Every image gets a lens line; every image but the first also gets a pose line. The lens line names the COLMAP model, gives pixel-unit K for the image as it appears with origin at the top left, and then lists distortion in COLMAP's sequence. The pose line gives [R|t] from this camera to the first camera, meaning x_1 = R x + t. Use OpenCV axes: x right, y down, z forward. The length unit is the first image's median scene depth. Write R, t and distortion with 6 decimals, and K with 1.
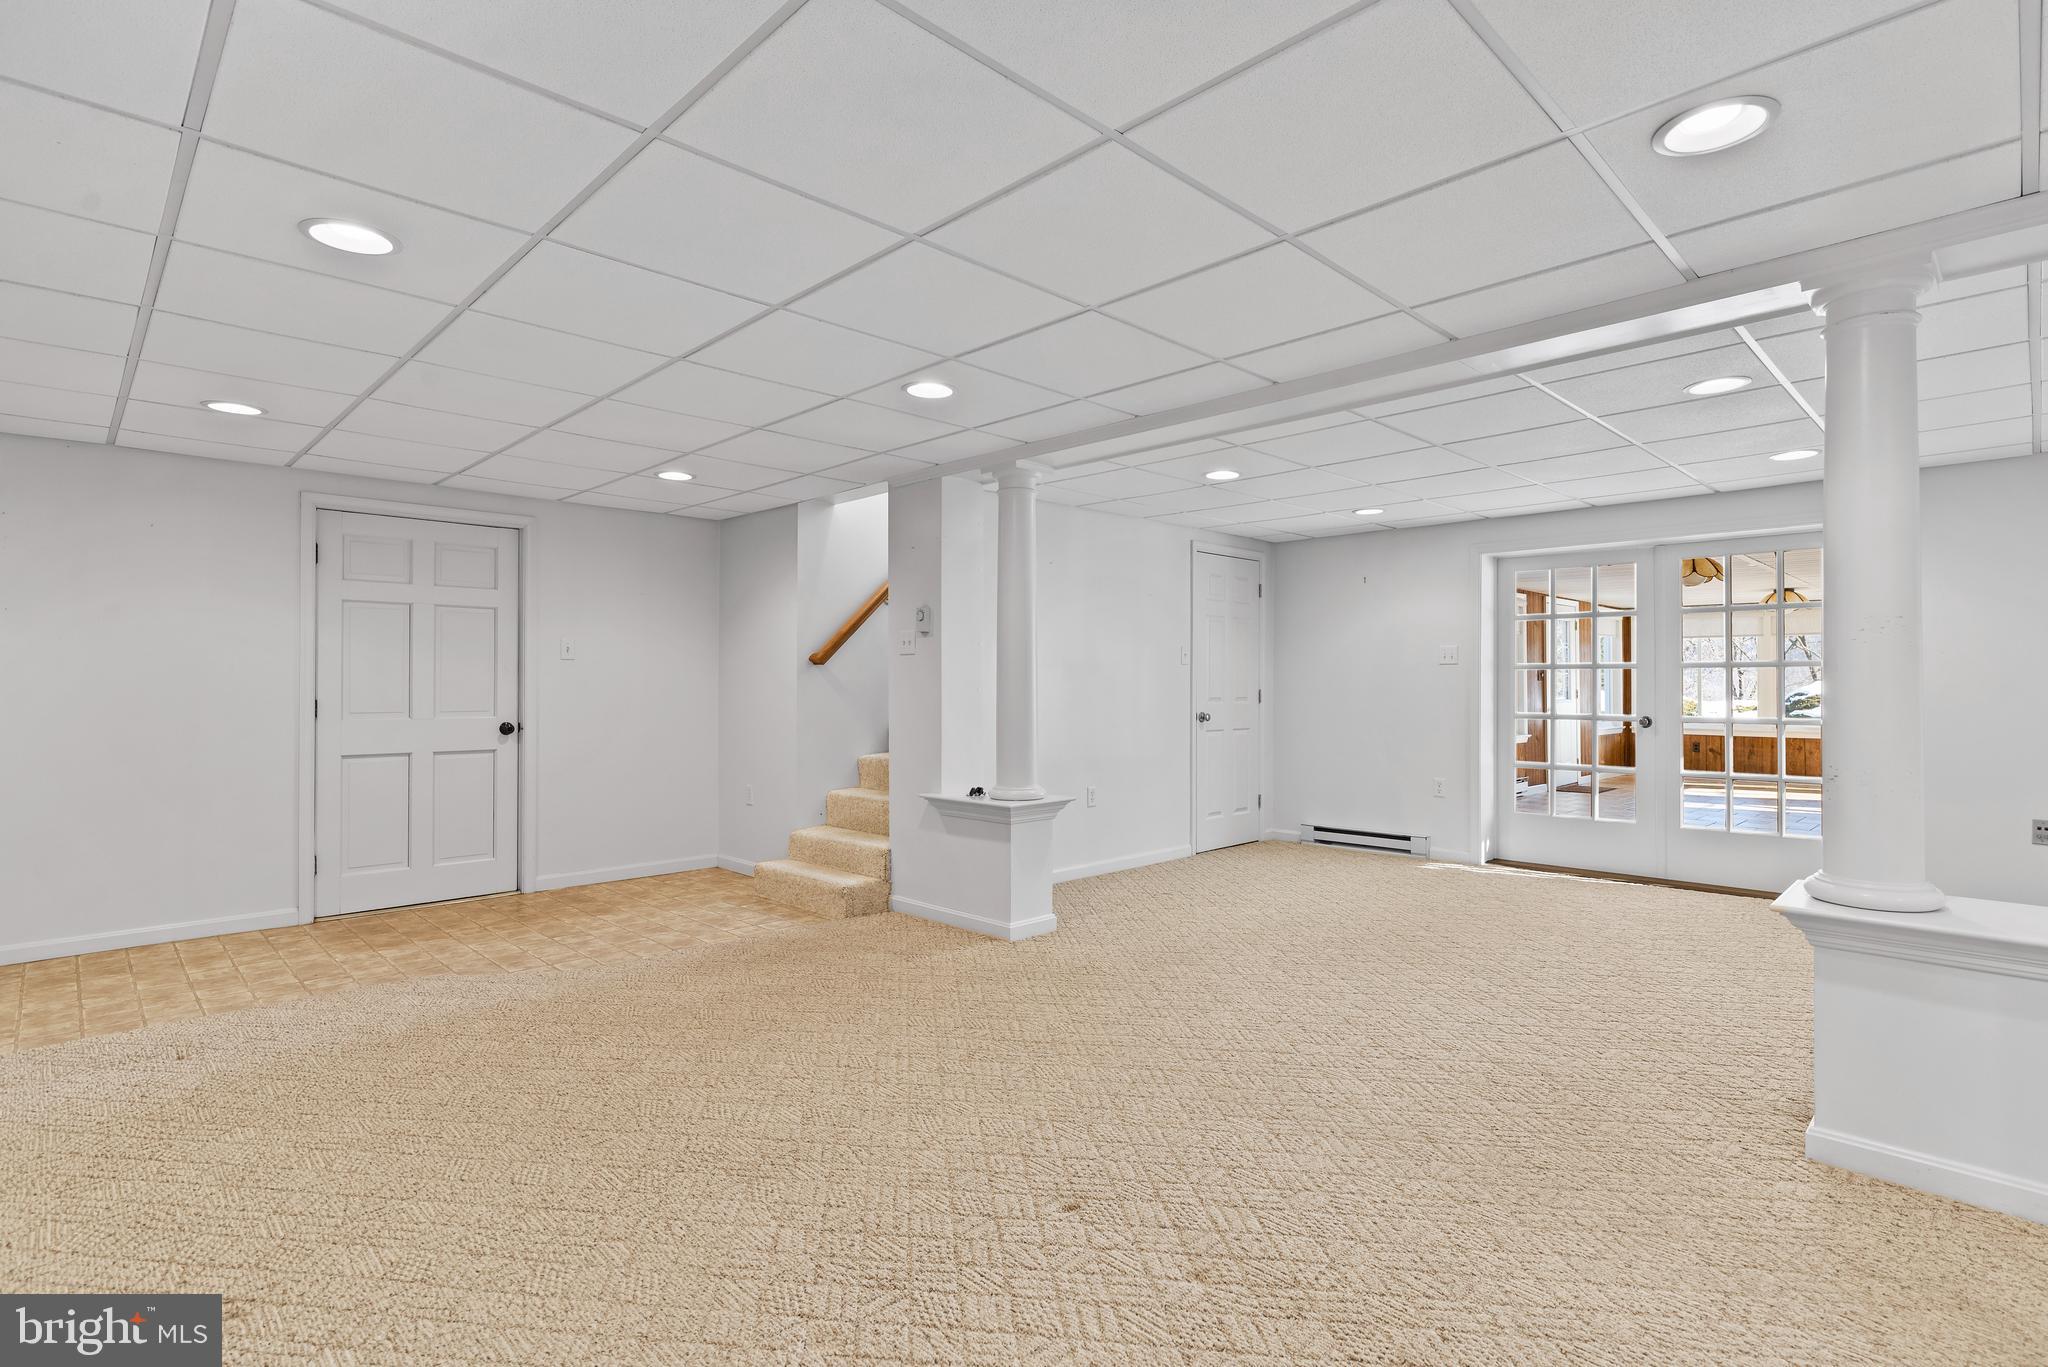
lens RADIAL K [[1010.7, 0, 1025.9], [0, 1010.7, 681.9], [0, 0, 1]] dist [0.002021, 0.000348]
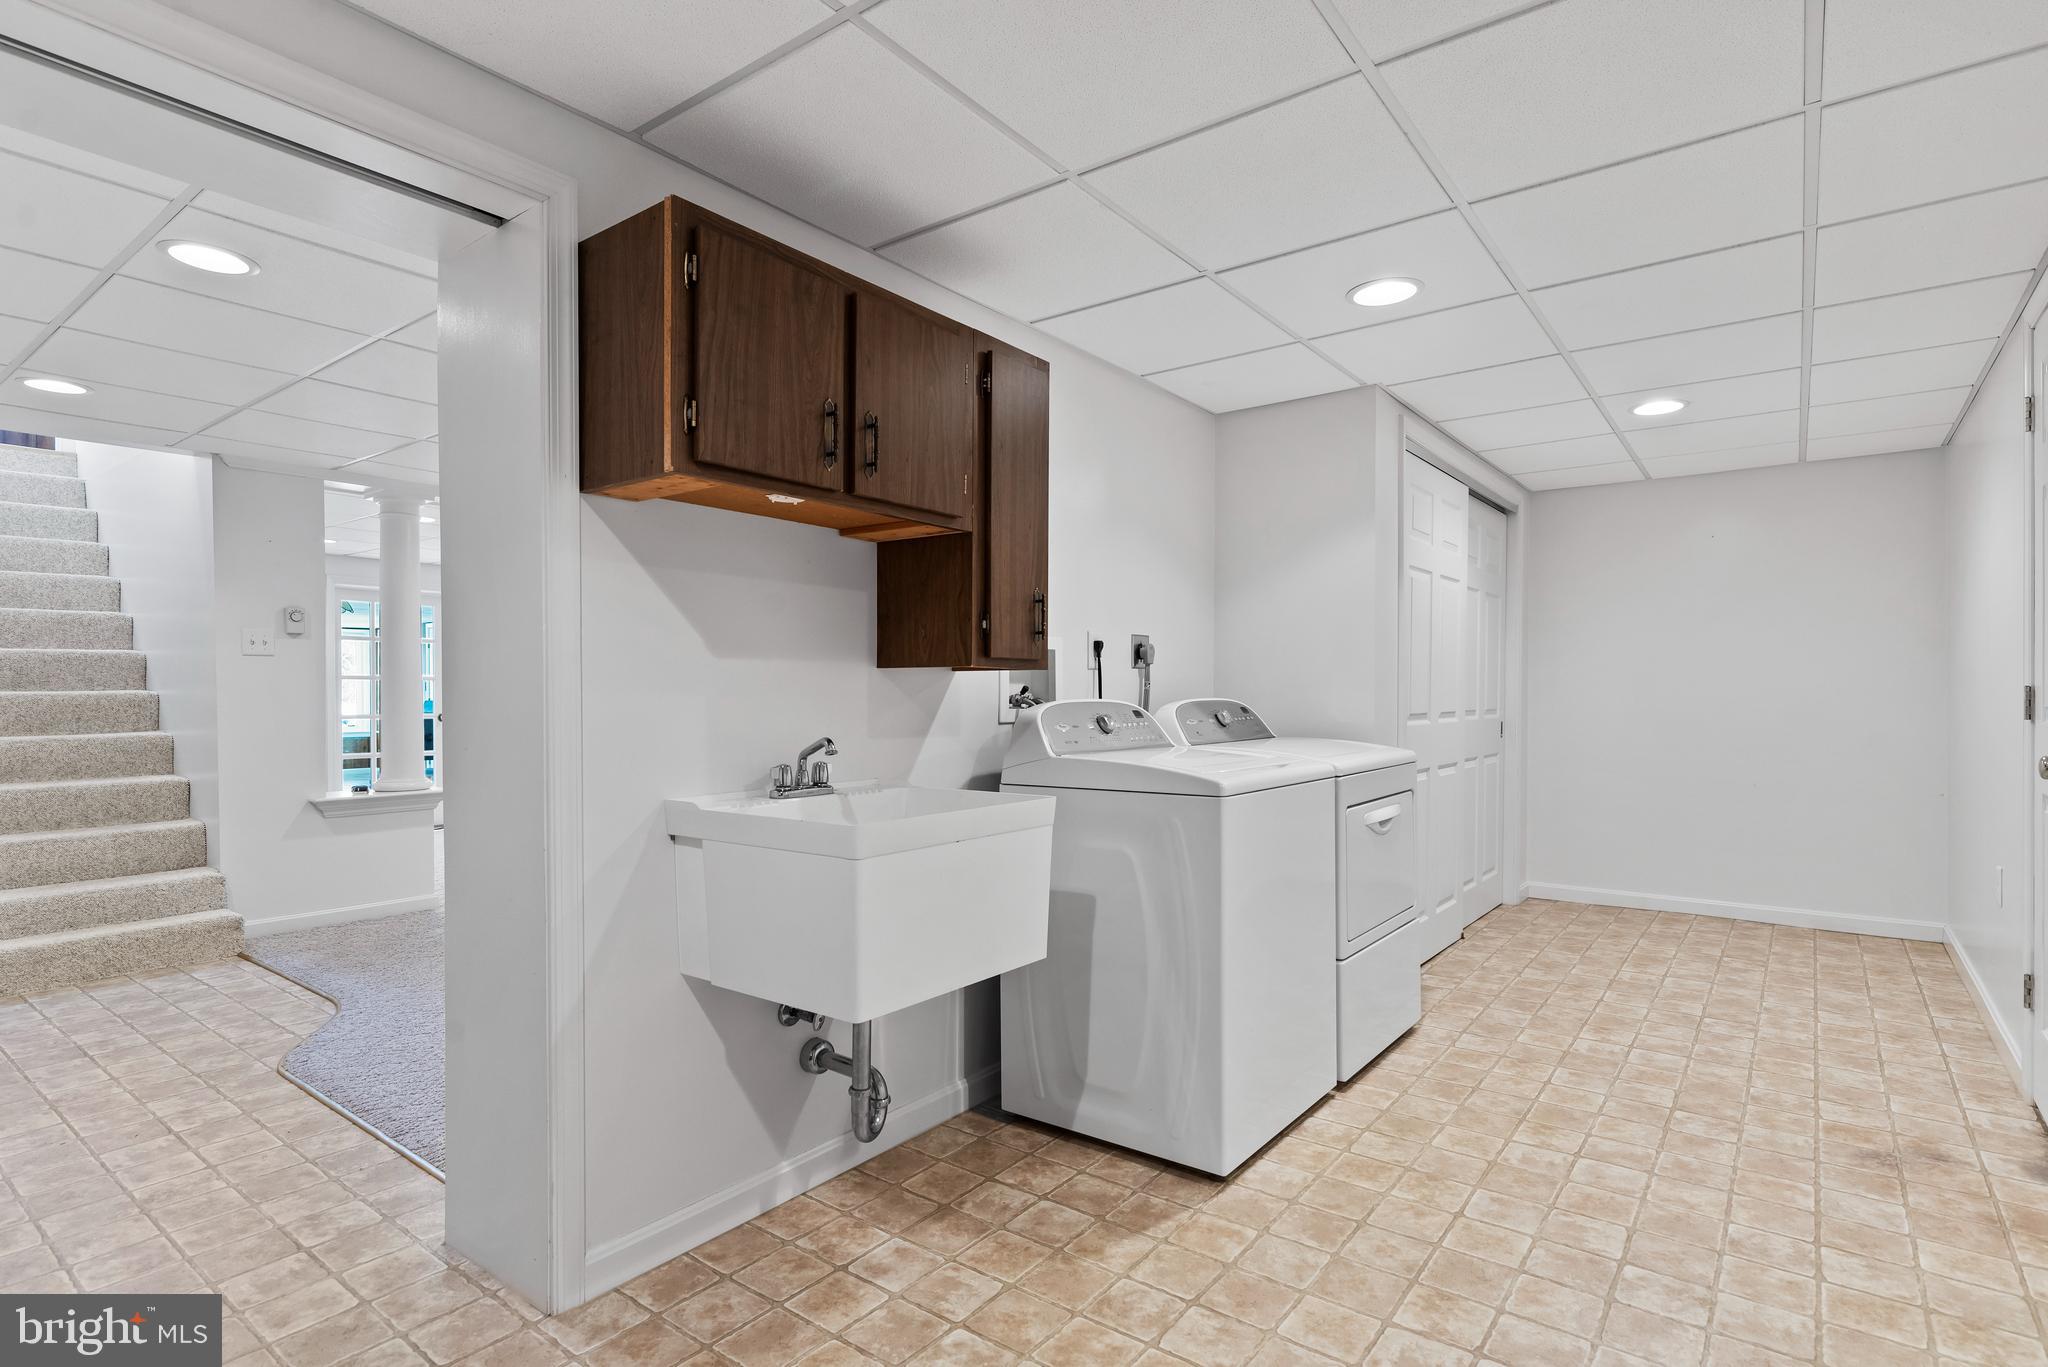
lens RADIAL K [[1010.7, 0, 1025.3], [0, 1010.7, 685.9], [0, 0, 1]] dist [0.002021, 0.000348]
pose [[-0.142089, -0.002363, 0.989851, -1.150955], [-0.002992, 0.999994, 0.001958, -0.002984], [-0.989849, -0.002683, -0.142095, 0.447812]]
